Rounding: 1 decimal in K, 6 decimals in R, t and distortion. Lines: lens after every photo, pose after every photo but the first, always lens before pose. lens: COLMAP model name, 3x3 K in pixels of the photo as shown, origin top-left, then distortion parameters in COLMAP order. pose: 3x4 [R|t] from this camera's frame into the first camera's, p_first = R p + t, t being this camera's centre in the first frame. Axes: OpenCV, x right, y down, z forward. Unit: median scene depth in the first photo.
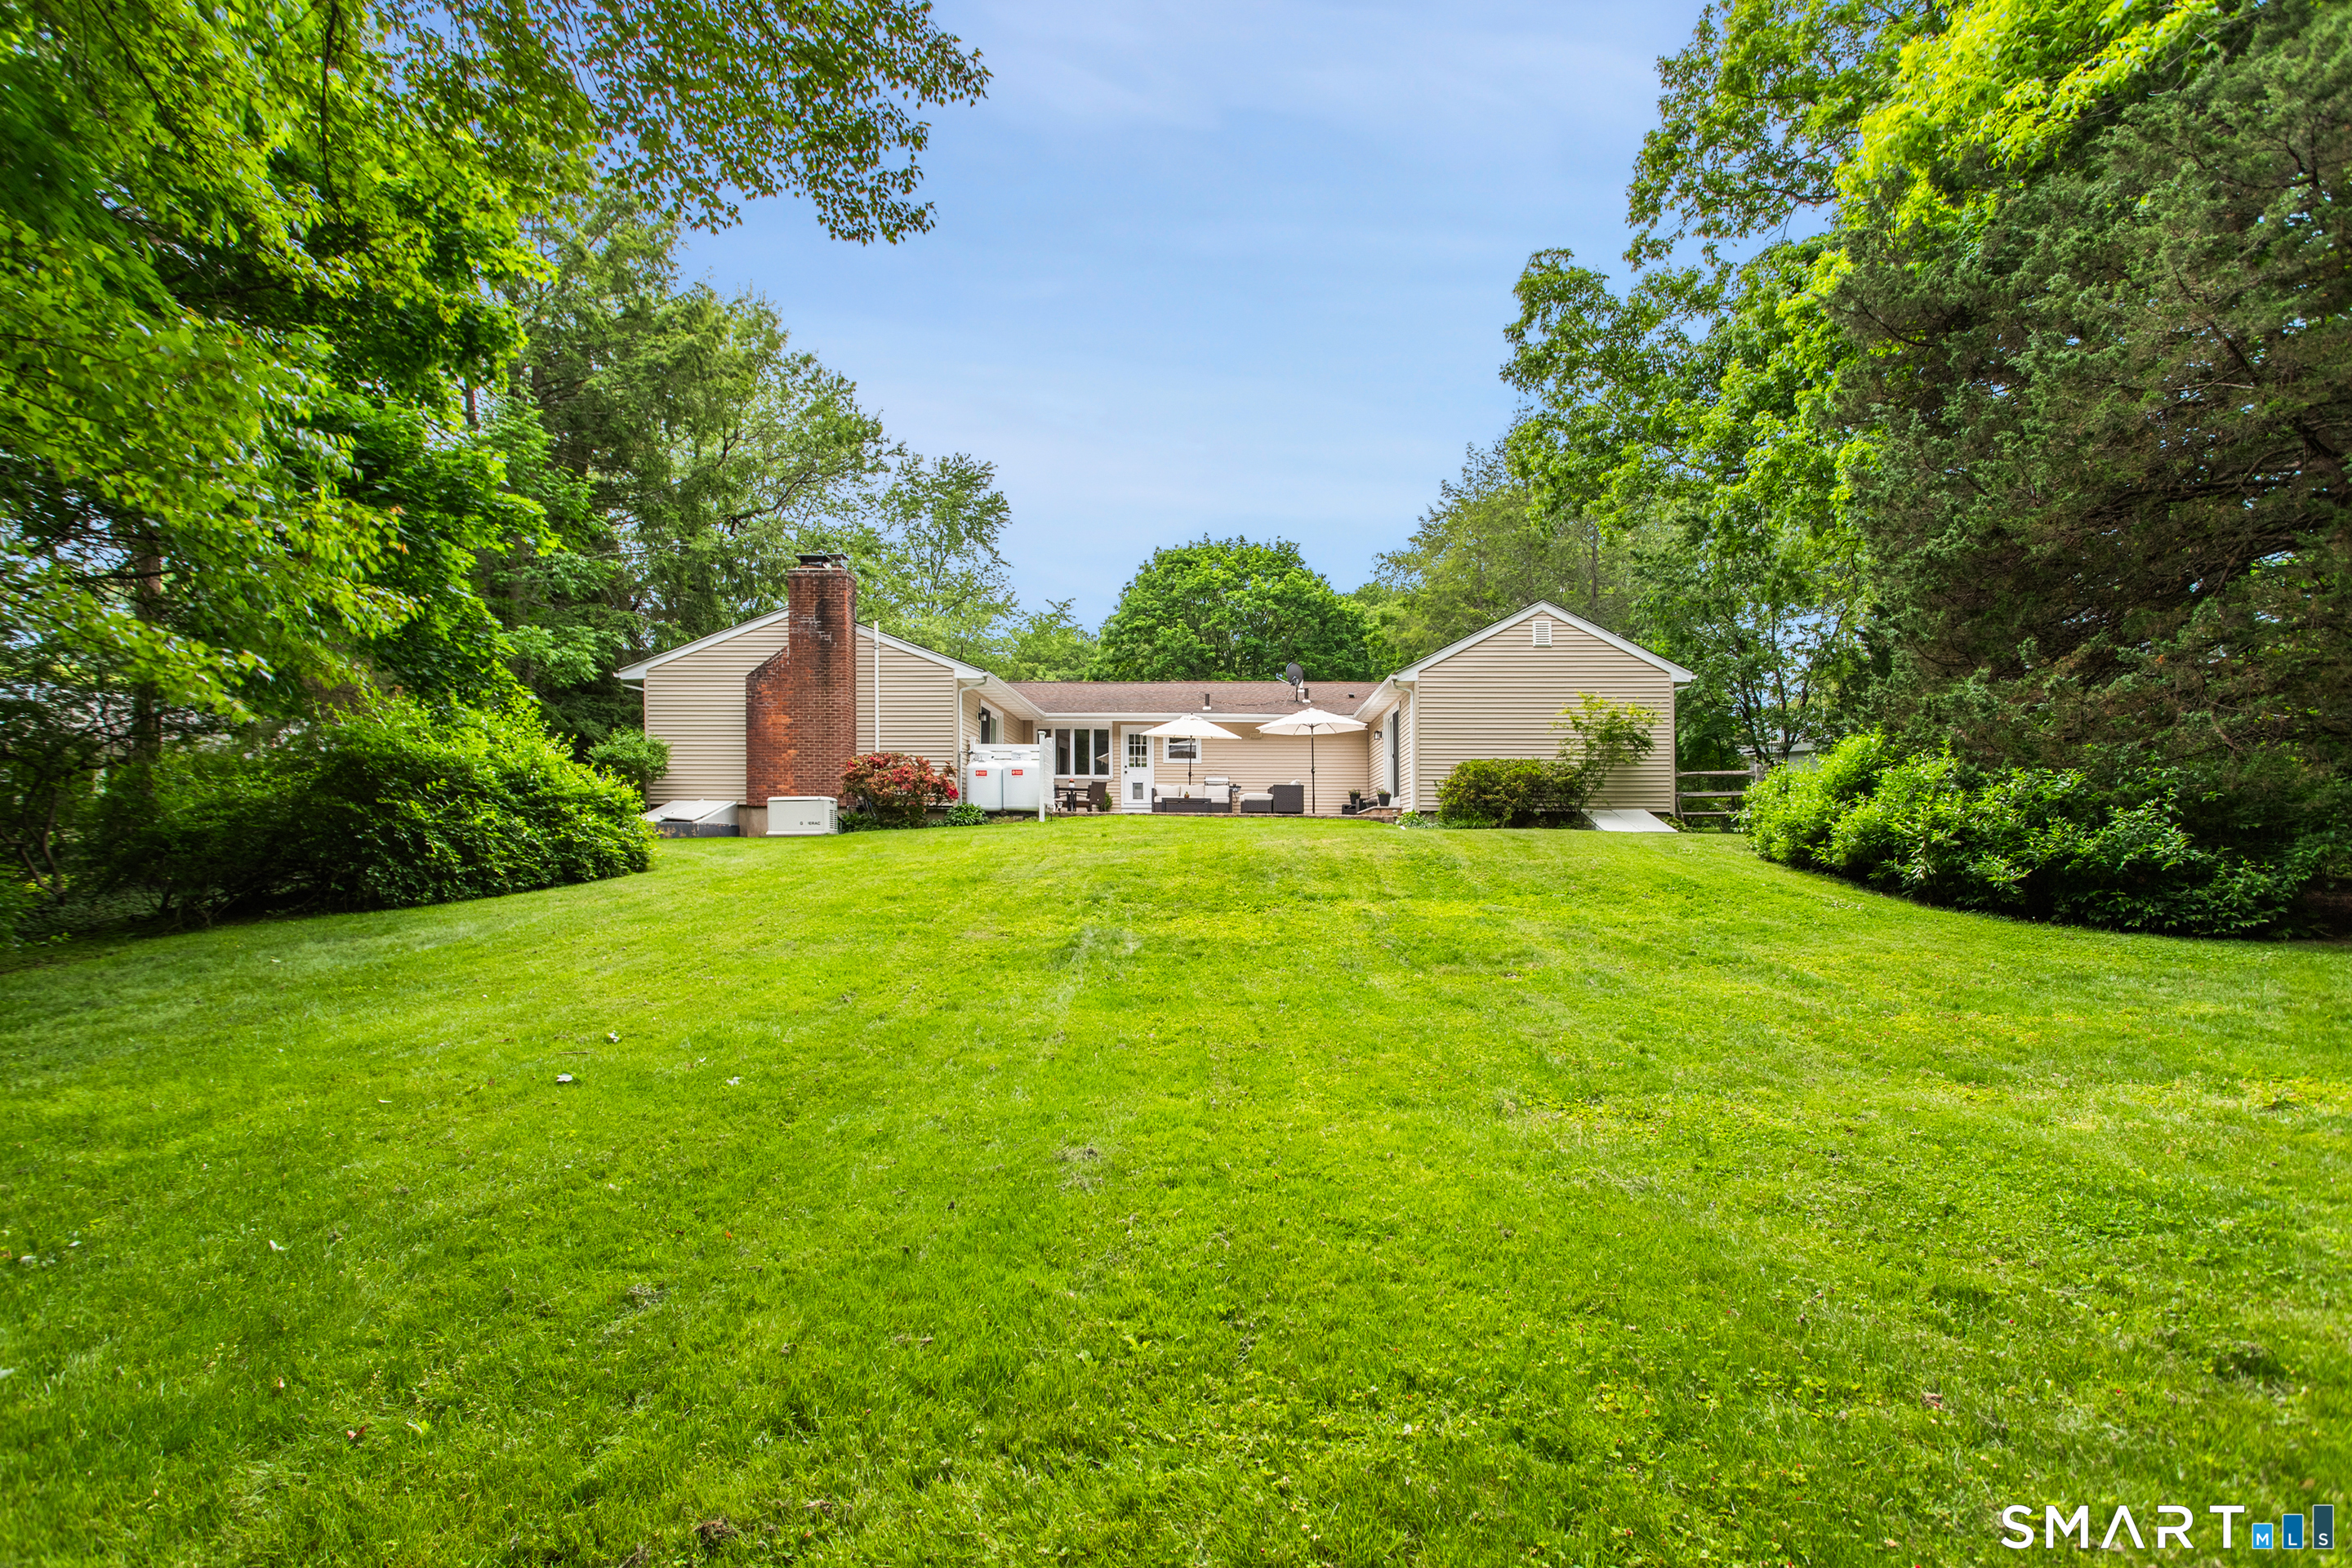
lens RADIAL K [[1119.2, 0, 1178.0], [0, 1119.2, 791.7], [0, 0, 1]] dist [-0.000910, 0.000129]
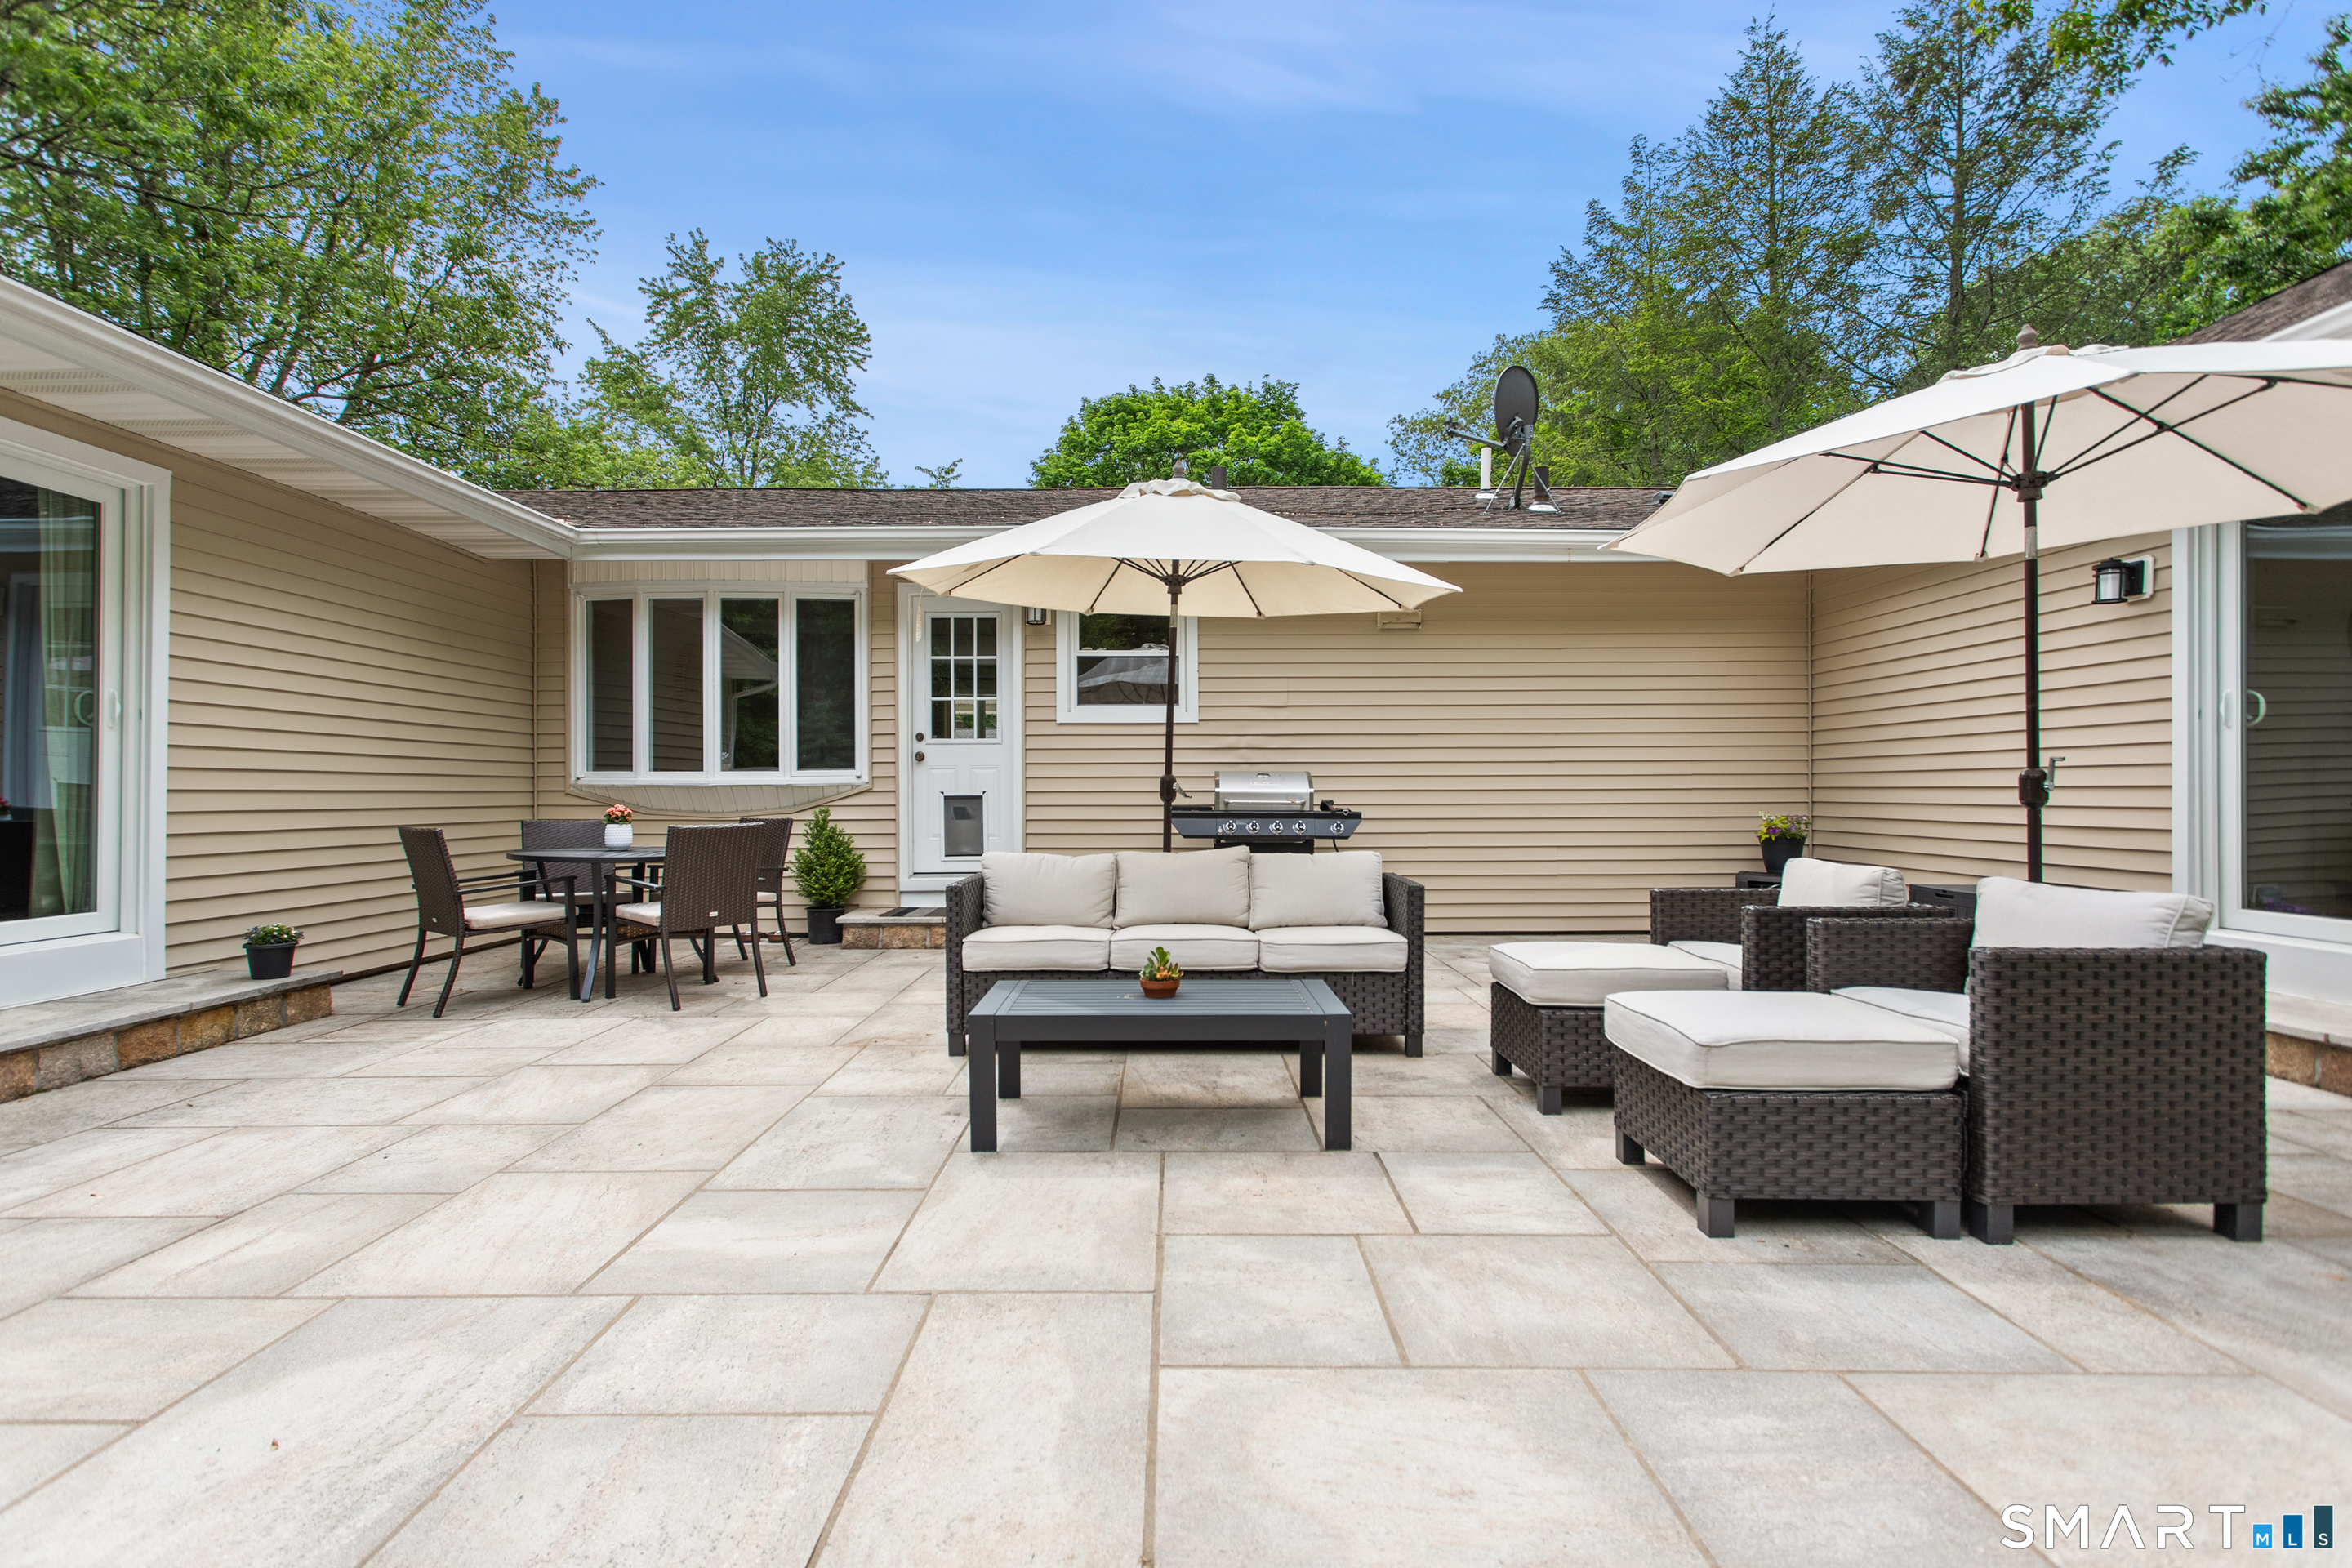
lens RADIAL K [[1119.2, 0, 1172.7], [0, 1119.2, 785.6], [0, 0, 1]] dist [-0.000910, 0.000129]
pose [[0.998914, -0.006776, 0.046089, 0.001219], [0.004806, 0.999075, 0.042721, -0.011801], [-0.046336, -0.042453, 0.998023, 0.389282]]
